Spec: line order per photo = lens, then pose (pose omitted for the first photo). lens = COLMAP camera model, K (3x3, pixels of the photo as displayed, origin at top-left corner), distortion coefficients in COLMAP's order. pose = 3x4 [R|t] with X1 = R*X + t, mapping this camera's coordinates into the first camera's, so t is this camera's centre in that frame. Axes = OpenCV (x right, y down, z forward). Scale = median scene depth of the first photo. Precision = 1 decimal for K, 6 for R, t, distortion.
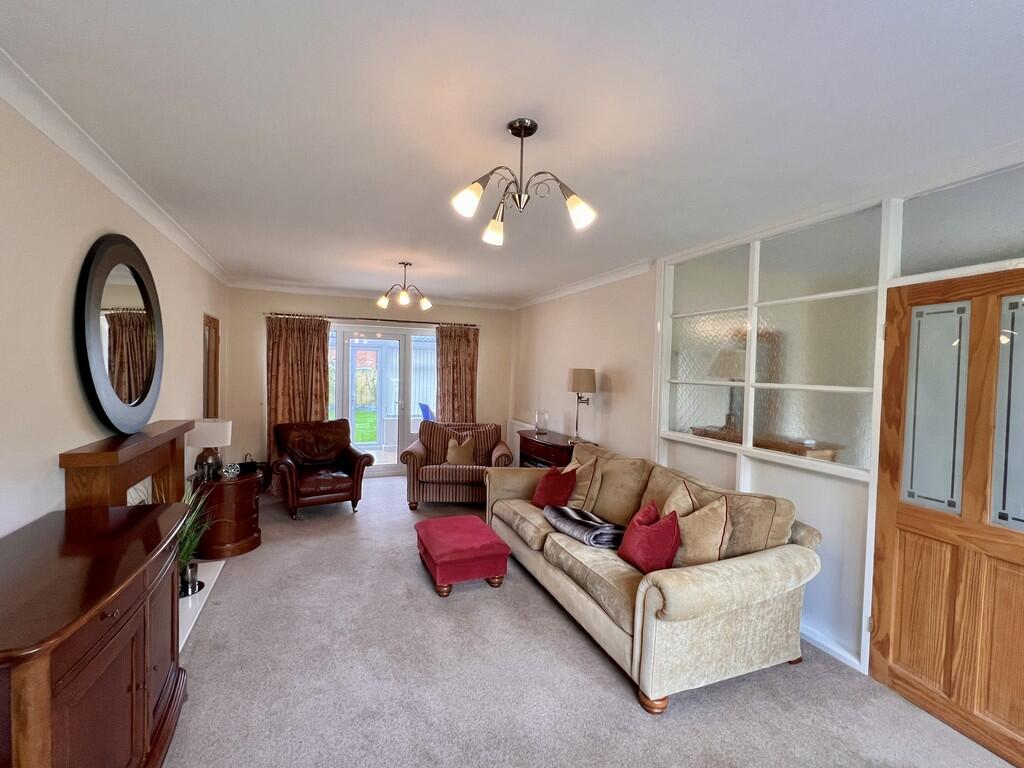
lens RADIAL K [[448.5, 0, 520.8], [0, 448.5, 386.4], [0, 0, 1]] dist [0.002018, 0.000168]
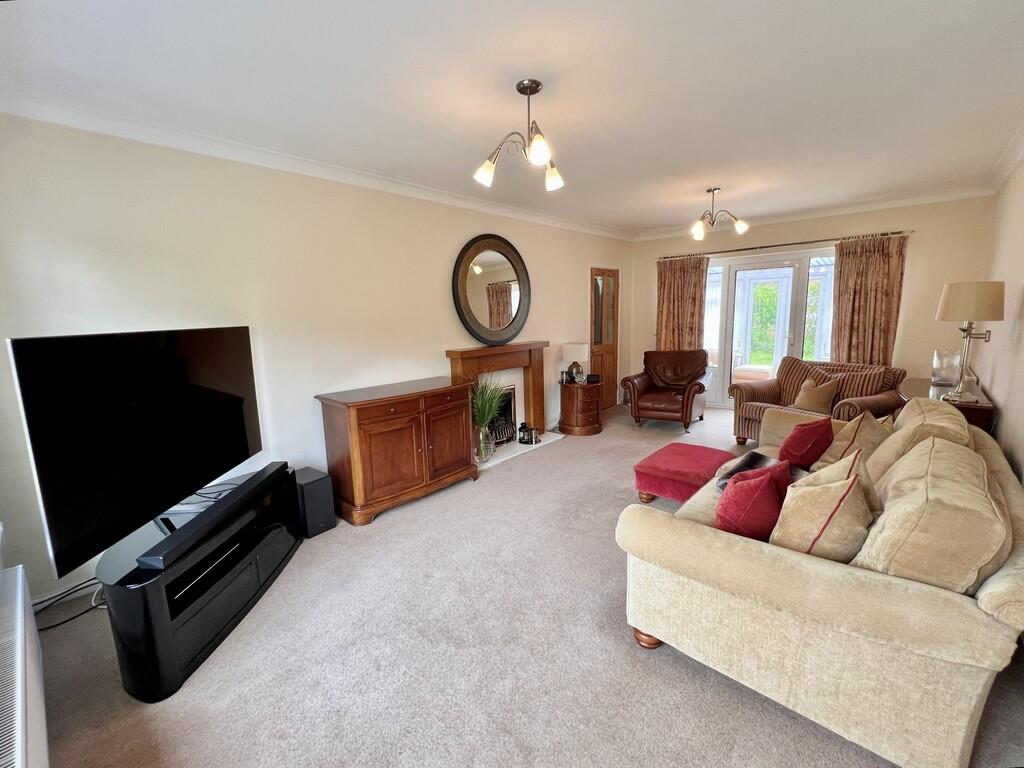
lens RADIAL K [[448.5, 0, 520.8], [0, 448.5, 386.4], [0, 0, 1]] dist [0.002018, 0.000168]
pose [[0.433216, 0.115546, -0.893853, 0.423999], [0.005430, 0.991396, 0.130787, 0.017753], [0.901274, -0.061513, 0.428861, 0.157741]]
